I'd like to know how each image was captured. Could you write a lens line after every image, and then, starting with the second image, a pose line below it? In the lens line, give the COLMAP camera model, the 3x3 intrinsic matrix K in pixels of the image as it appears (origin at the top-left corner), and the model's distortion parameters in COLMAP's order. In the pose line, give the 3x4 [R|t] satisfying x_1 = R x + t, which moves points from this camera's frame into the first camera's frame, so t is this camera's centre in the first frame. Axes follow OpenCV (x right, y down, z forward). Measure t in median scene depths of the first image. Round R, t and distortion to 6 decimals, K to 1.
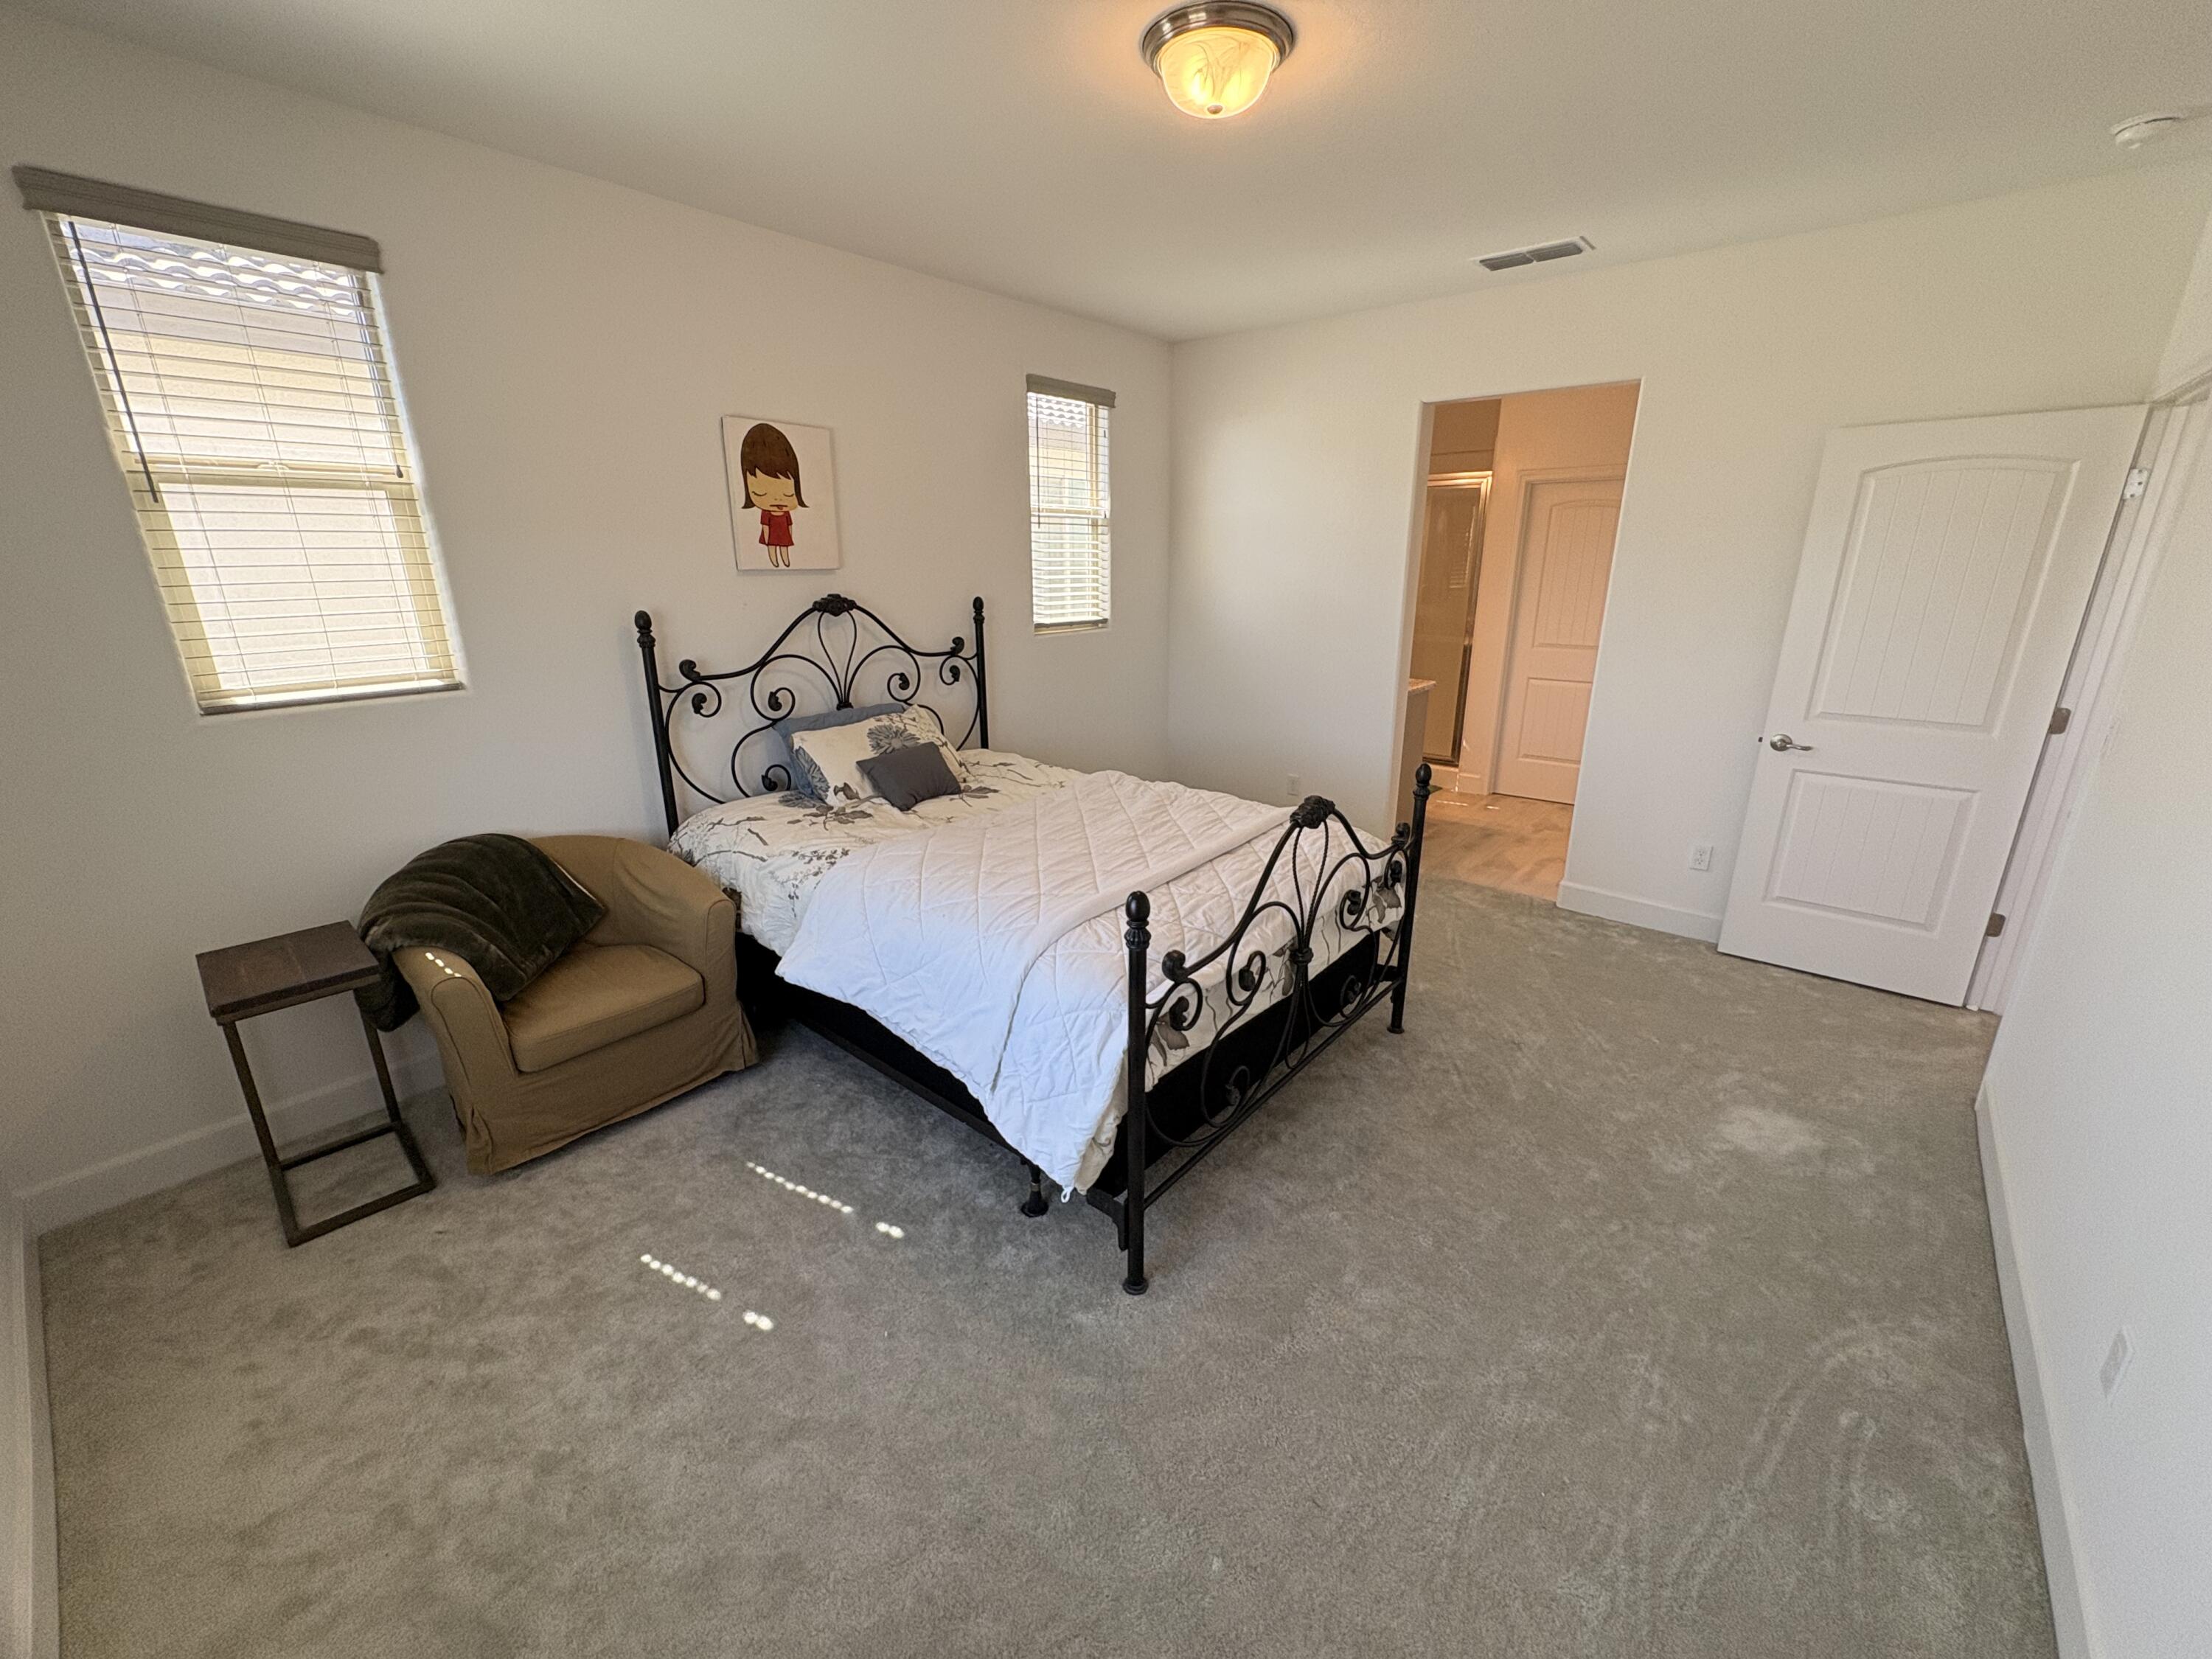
lens RADIAL K [[884.9, 0, 1120.5], [0, 884.9, 823.6], [0, 0, 1]] dist [0.001537, 0.000124]
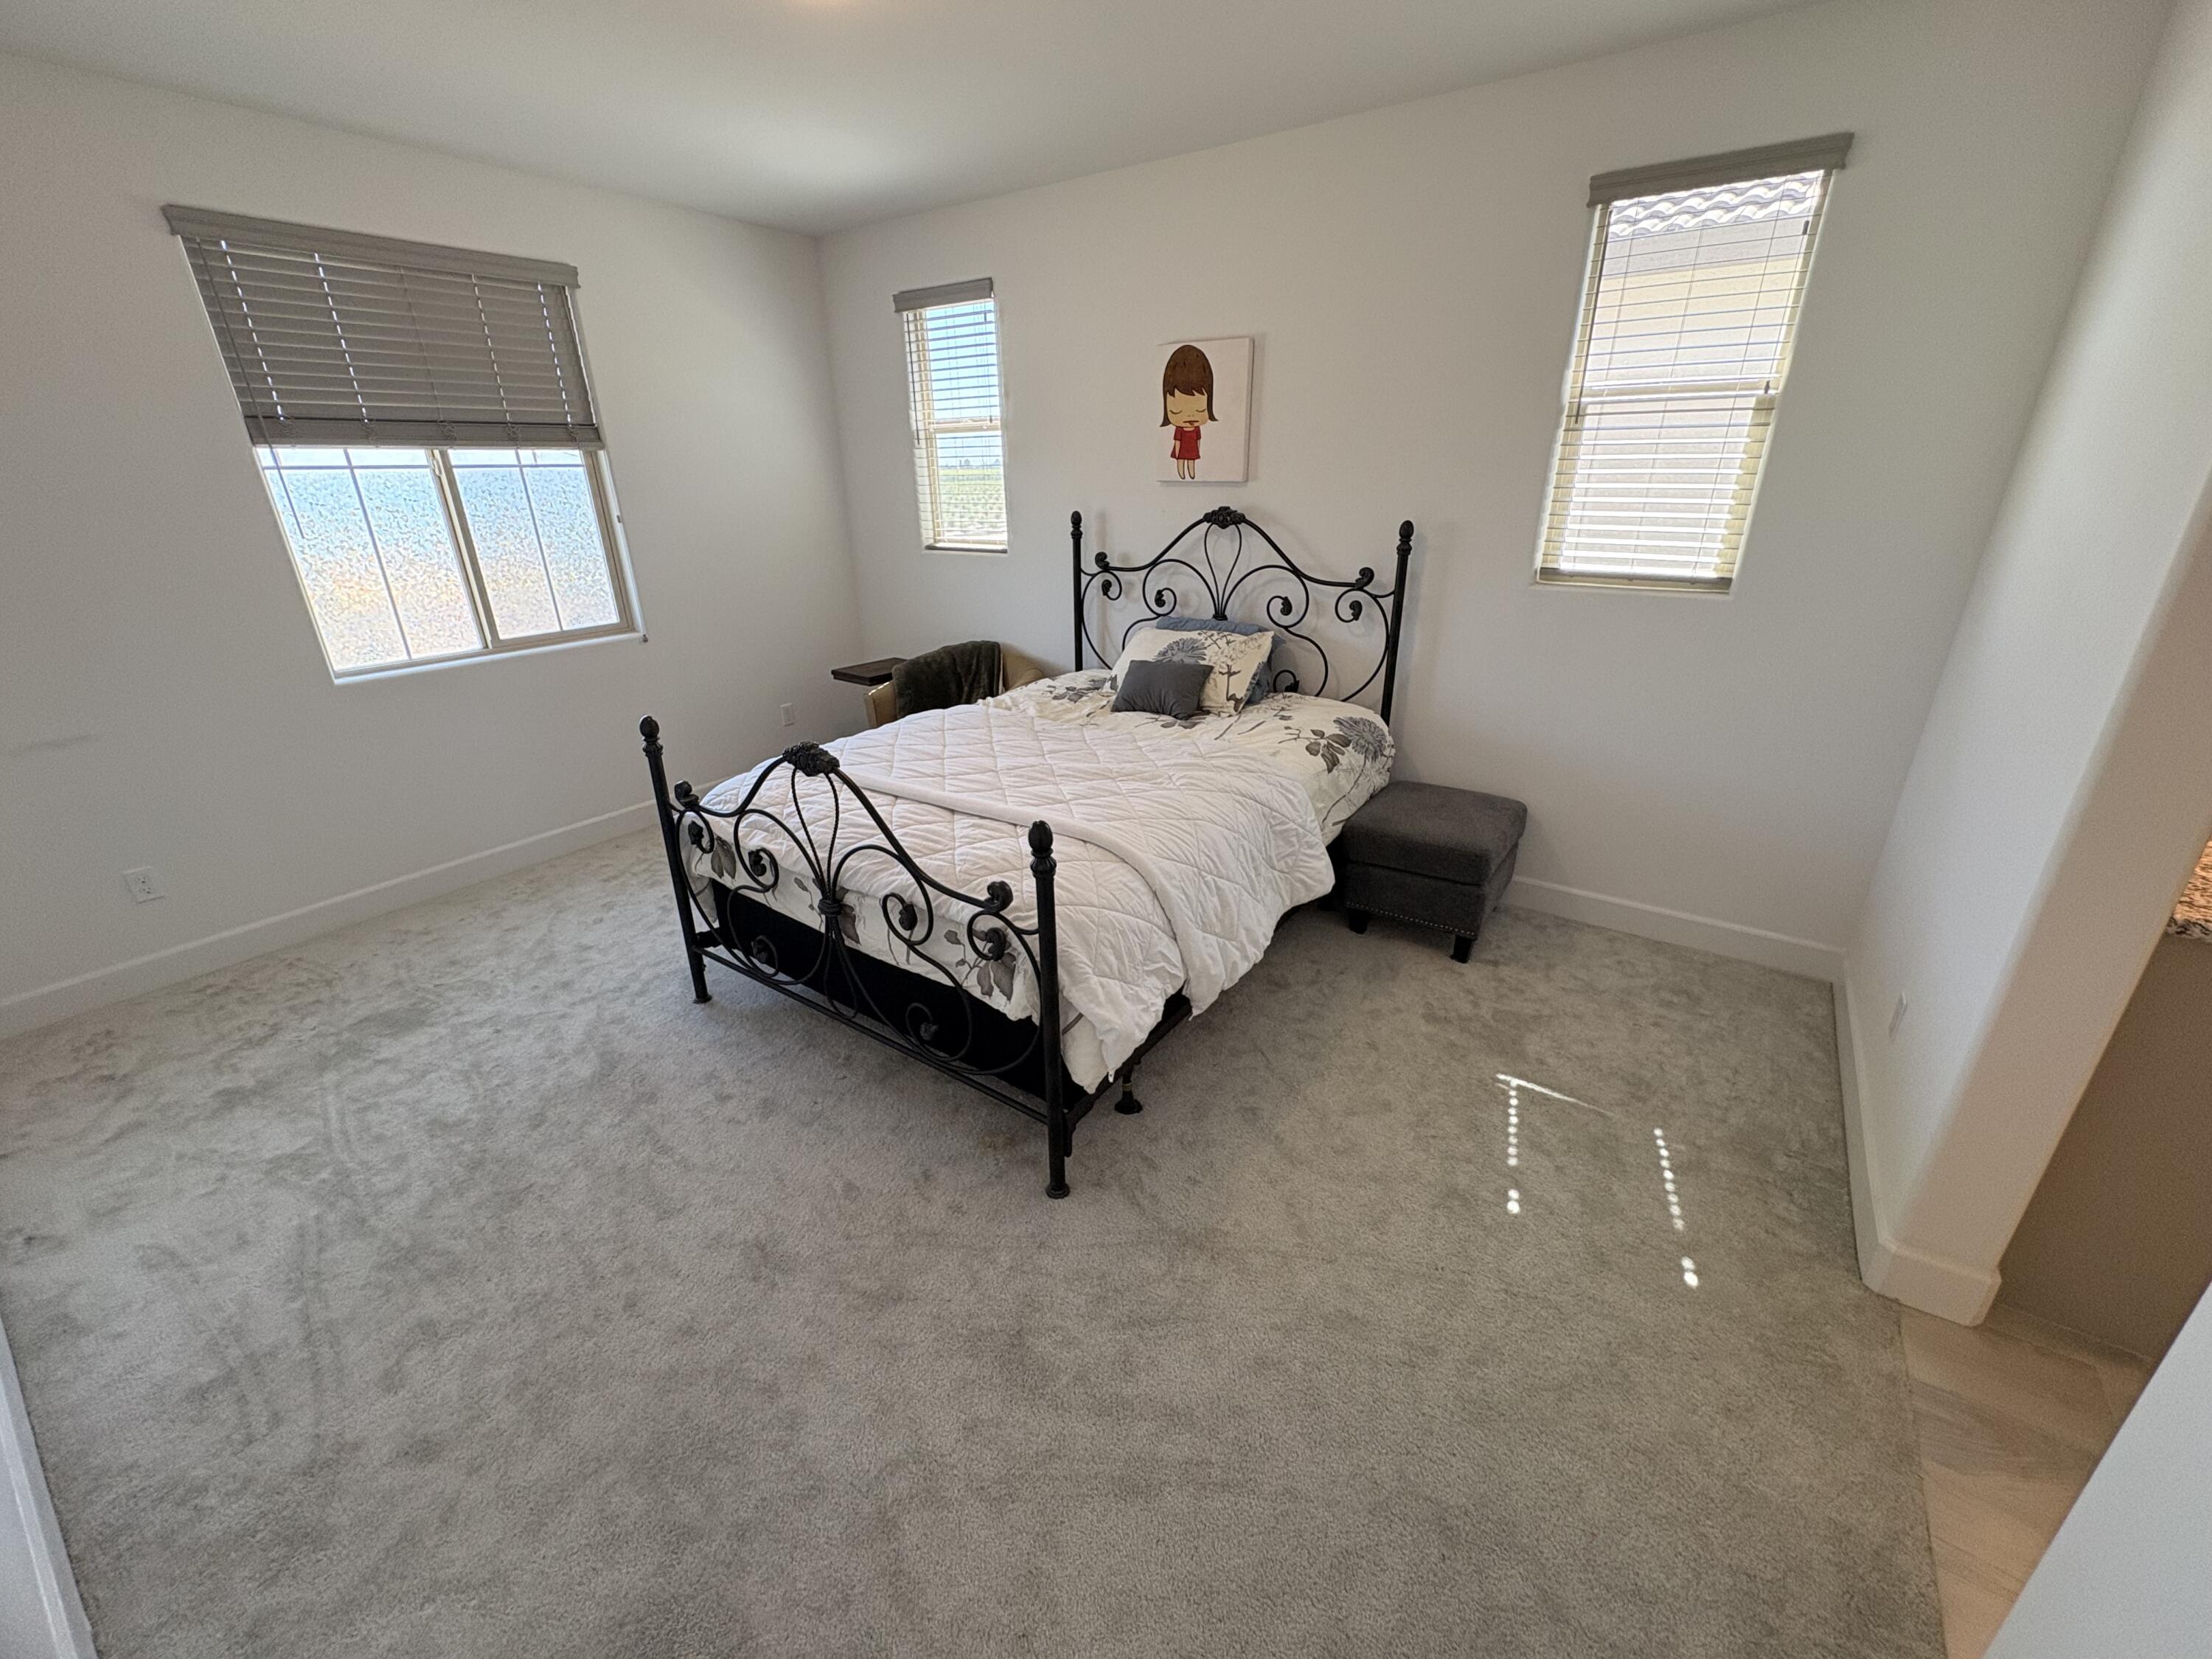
lens RADIAL K [[884.9, 0, 1107.6], [0, 884.9, 822.4], [0, 0, 1]] dist [0.001537, 0.000124]
pose [[0.083712, 0.371074, -0.924822, 0.784279], [-0.283069, 0.898702, 0.334971, -0.244398], [0.955439, 0.233748, 0.180272, 0.799077]]
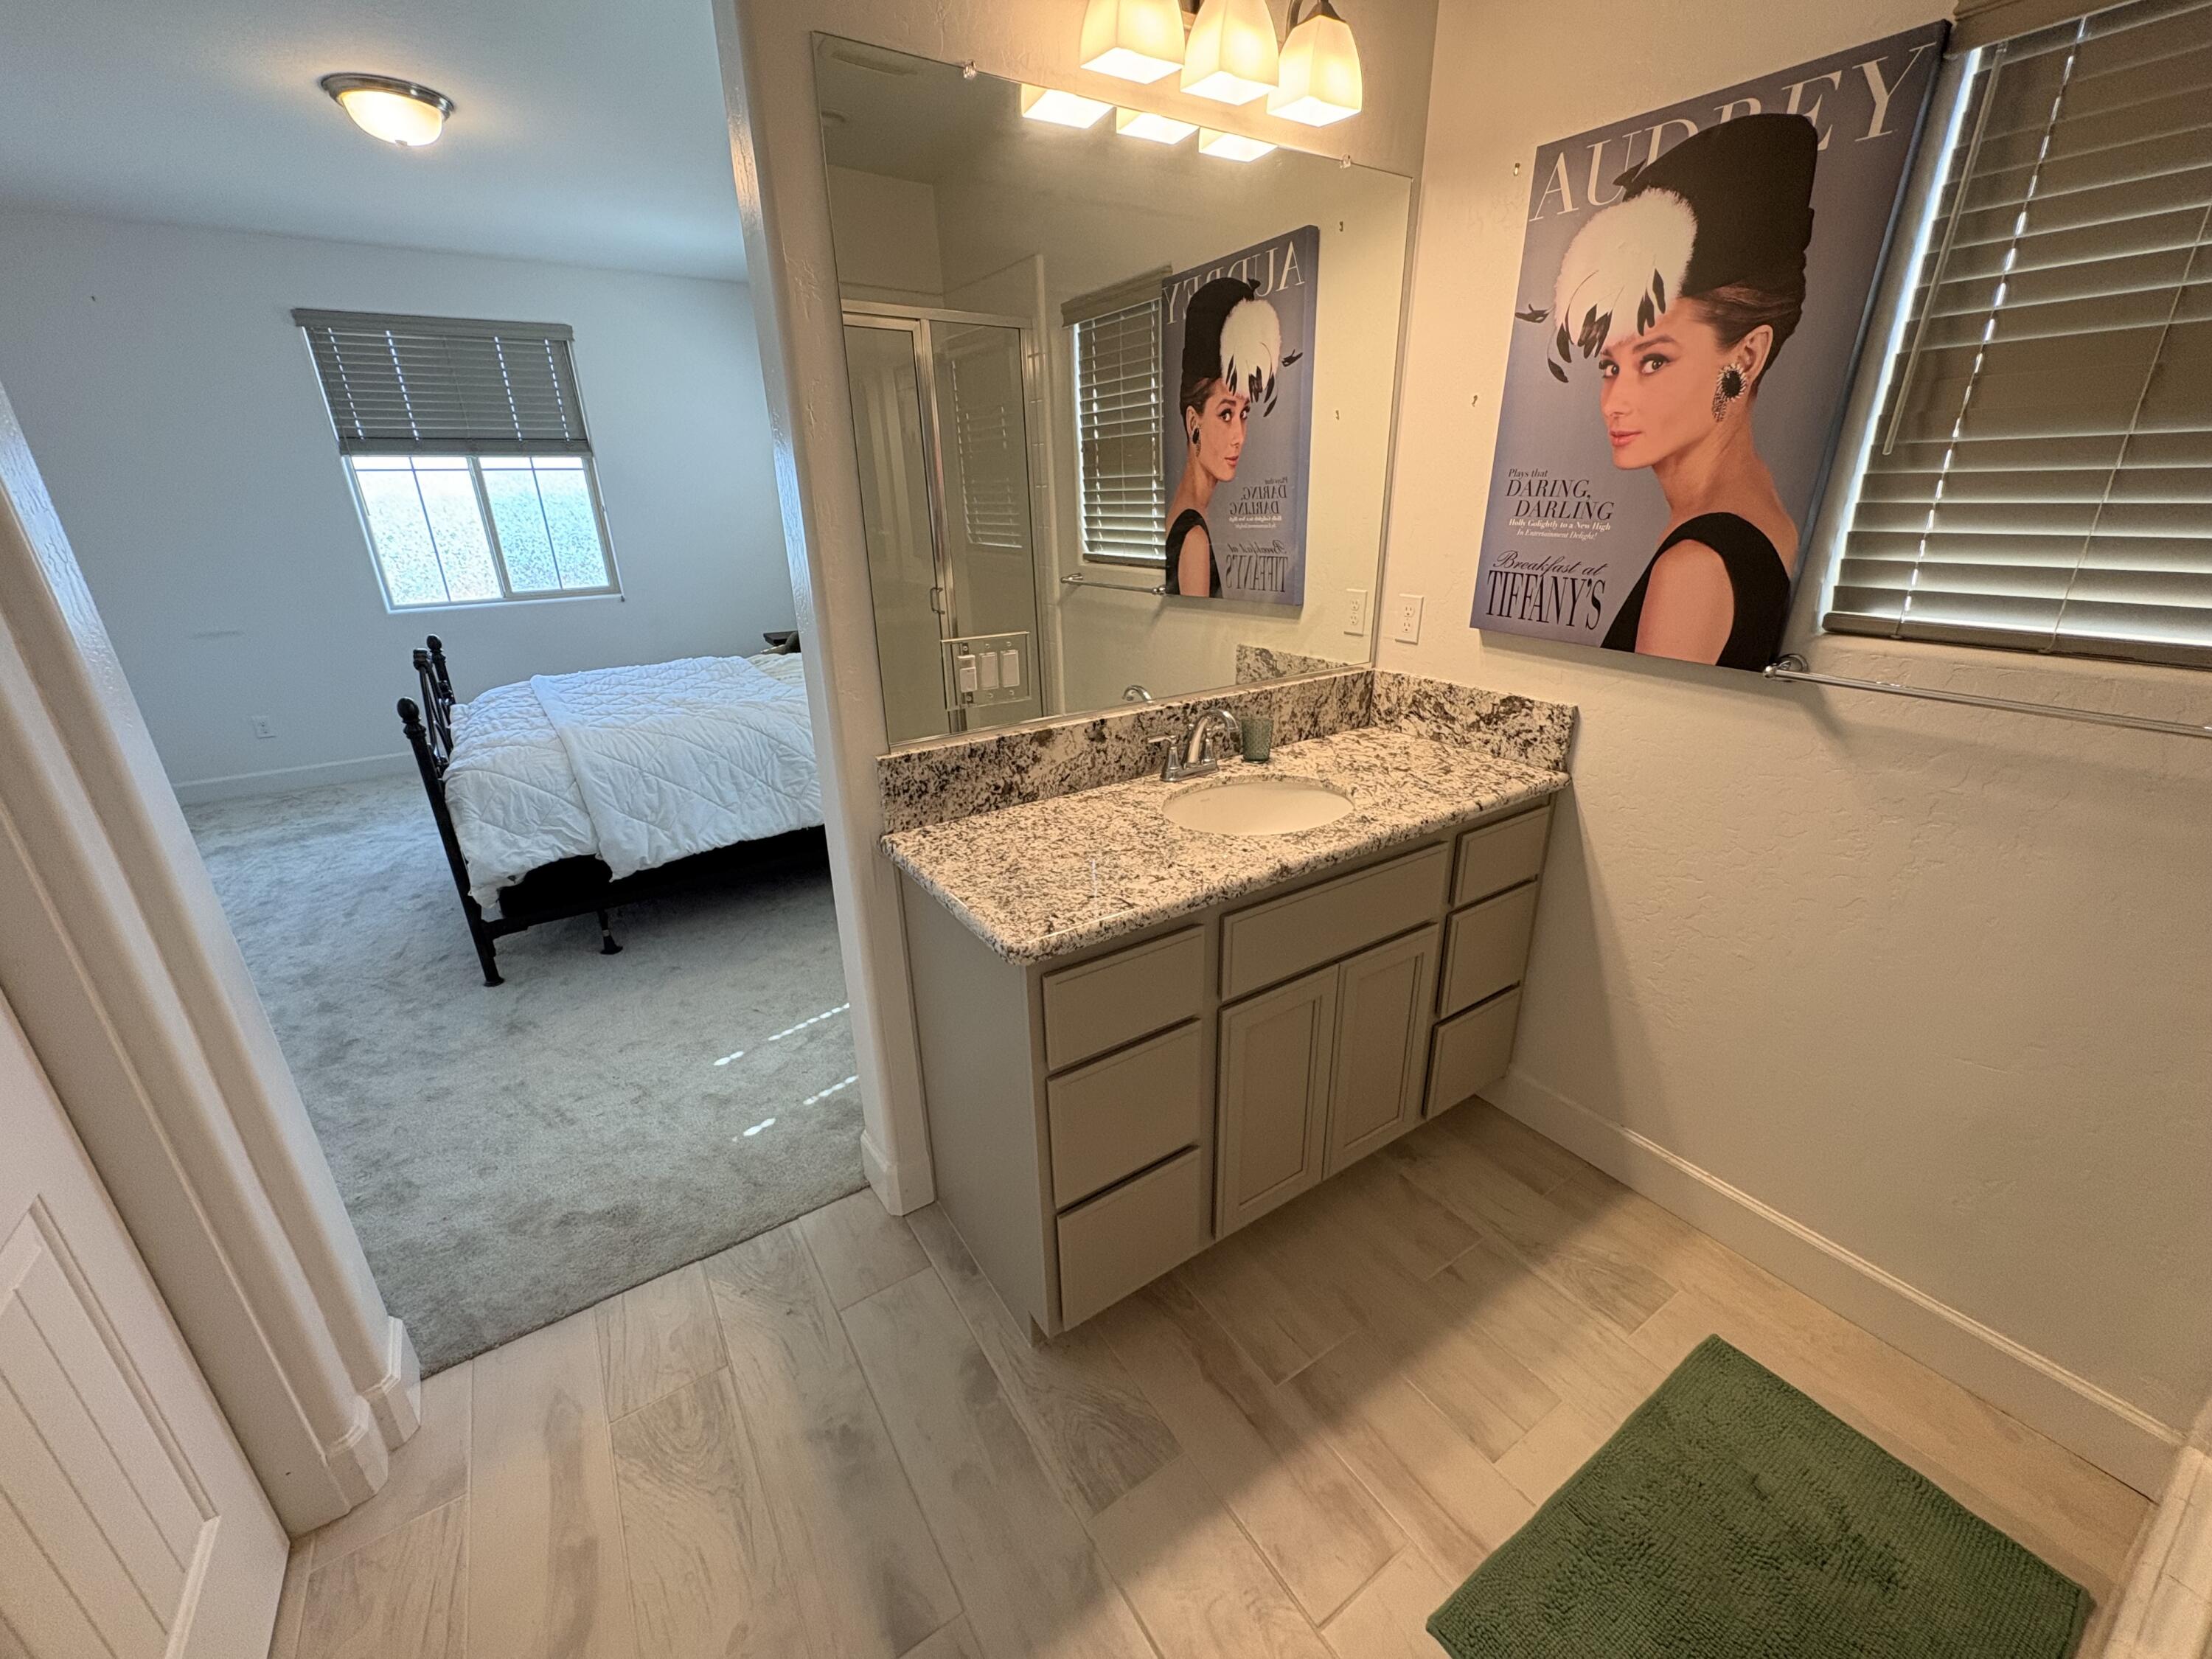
lens RADIAL K [[884.9, 0, 1099.1], [0, 884.9, 821.8], [0, 0, 1]] dist [0.001537, 0.000124]
pose [[-0.294758, 0.342710, -0.892002, 0.847823], [-0.267337, 0.866624, 0.421300, -0.484366], [0.917414, 0.362646, -0.163825, 1.712346]]
